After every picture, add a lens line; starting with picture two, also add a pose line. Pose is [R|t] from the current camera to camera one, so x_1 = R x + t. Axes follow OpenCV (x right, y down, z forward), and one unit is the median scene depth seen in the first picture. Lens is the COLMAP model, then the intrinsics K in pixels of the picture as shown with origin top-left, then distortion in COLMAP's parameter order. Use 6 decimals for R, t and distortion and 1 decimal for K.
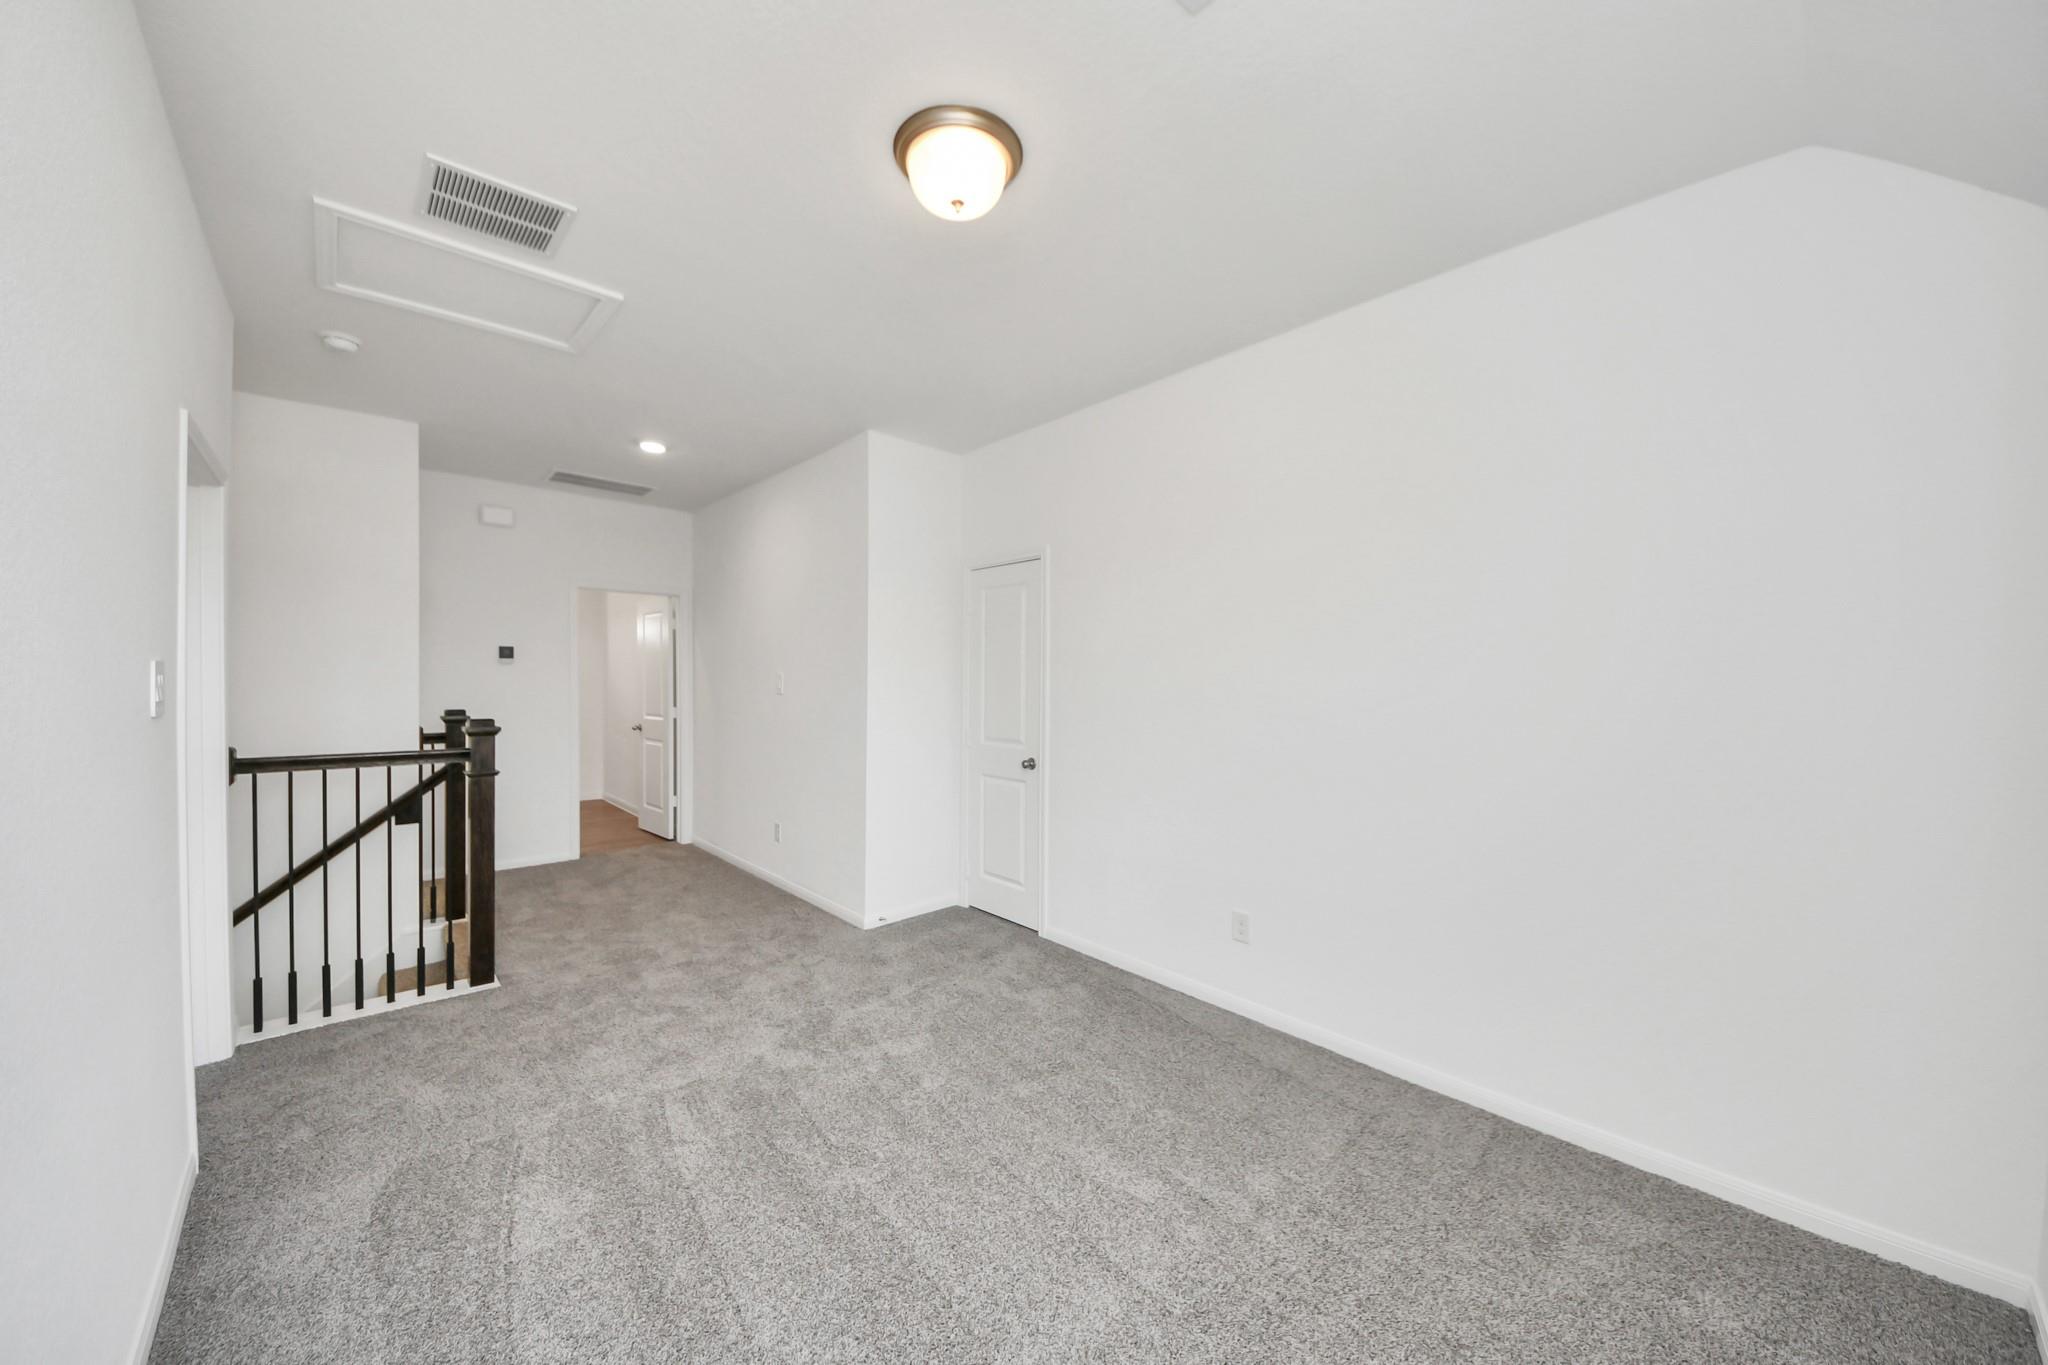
lens RADIAL K [[728.8, 0, 1011.1], [0, 728.8, 681.0], [0, 0, 1]] dist [0.013003, -0.013618]
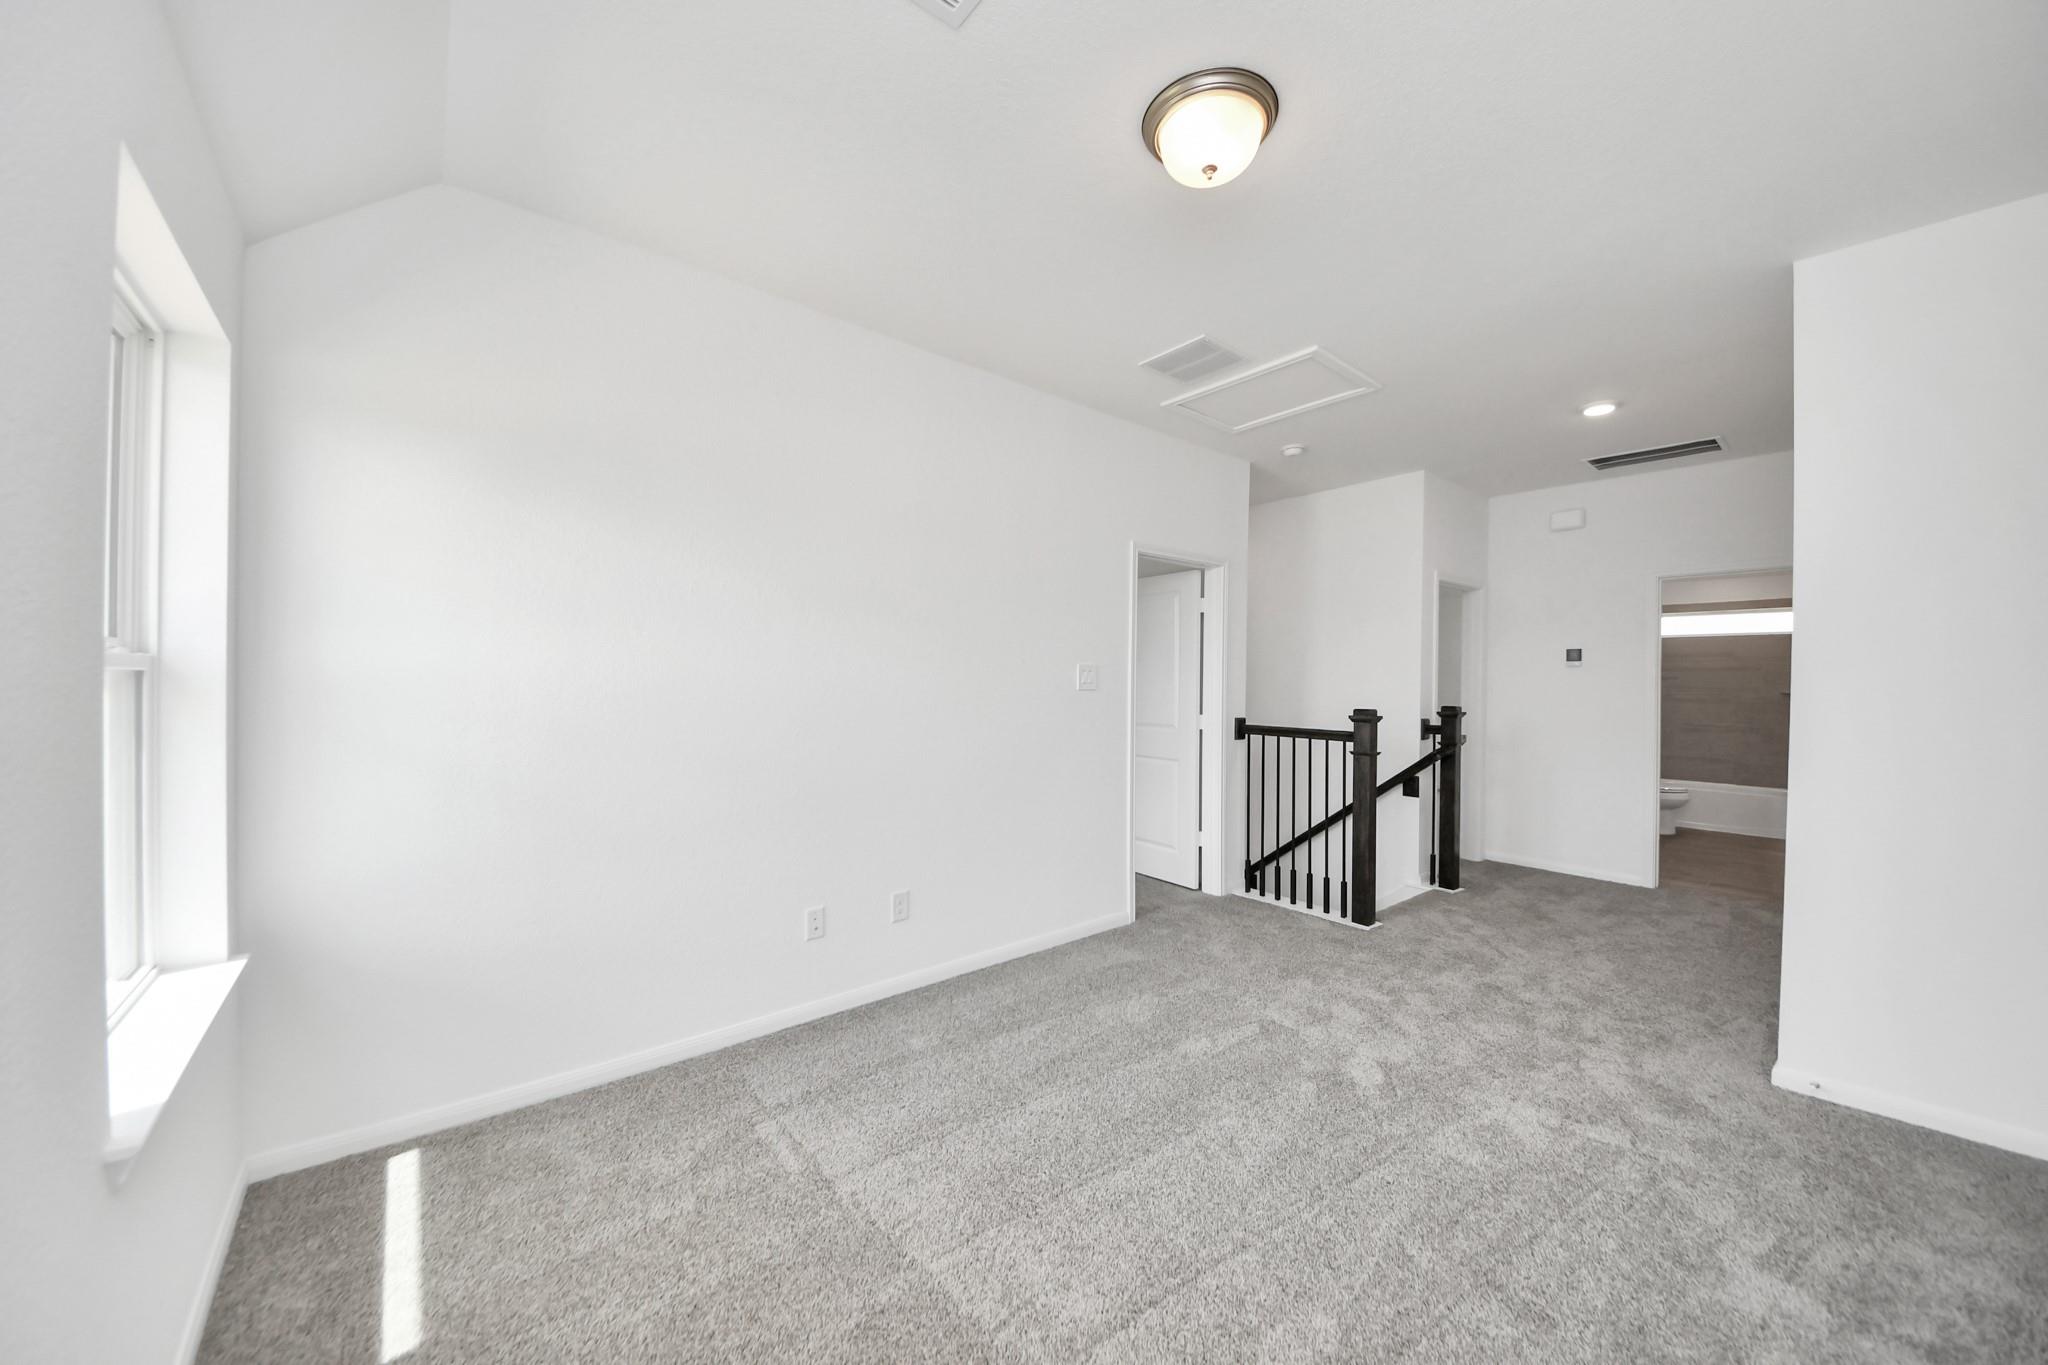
lens RADIAL K [[728.8, 0, 1011.1], [0, 728.8, 681.0], [0, 0, 1]] dist [0.013003, -0.013618]
pose [[-0.075788, -0.005000, -0.997111, 0.539897], [-0.015989, 0.999865, -0.003799, 0.018479], [0.996996, 0.015655, -0.075858, 0.485612]]
